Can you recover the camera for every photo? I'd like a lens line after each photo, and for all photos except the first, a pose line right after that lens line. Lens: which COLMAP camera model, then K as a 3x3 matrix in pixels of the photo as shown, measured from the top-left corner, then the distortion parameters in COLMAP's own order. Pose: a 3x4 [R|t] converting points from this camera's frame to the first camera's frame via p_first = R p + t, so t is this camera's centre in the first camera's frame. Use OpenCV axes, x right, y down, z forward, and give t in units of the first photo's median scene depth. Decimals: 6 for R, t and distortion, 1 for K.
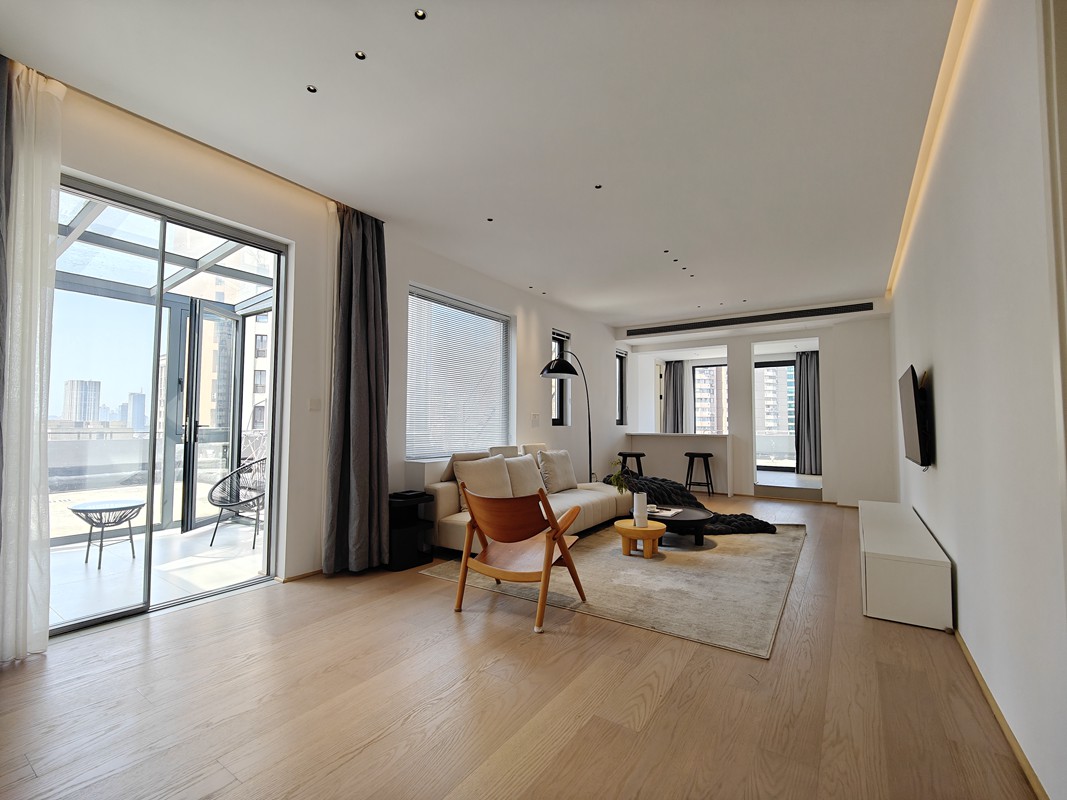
lens RADIAL K [[470.2, 0, 533.5], [0, 470.2, 400.0], [0, 0, 1]] dist [-0.001291, -0.000031]
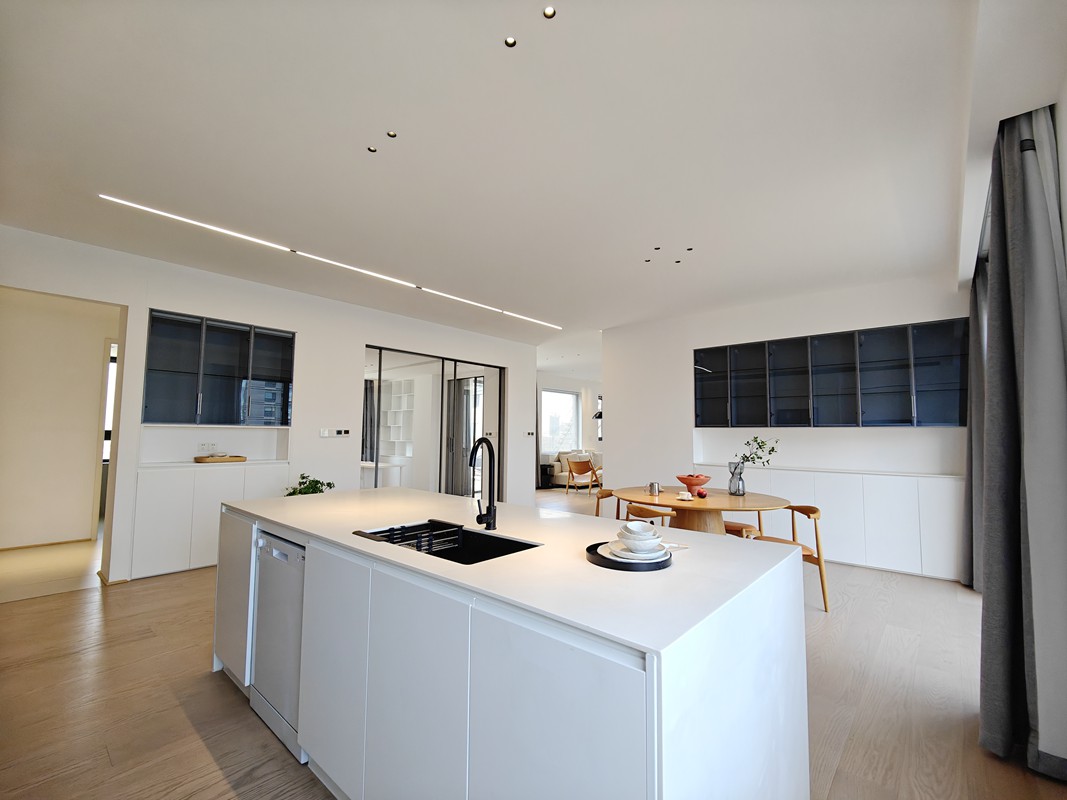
lens RADIAL K [[470.2, 0, 533.5], [0, 470.2, 400.0], [0, 0, 1]] dist [-0.001291, -0.000031]
pose [[0.991529, -0.004803, -0.129796, 0.036368], [0.001887, 0.999743, -0.022581, -0.118654], [0.129871, 0.022145, 0.991284, -1.653485]]
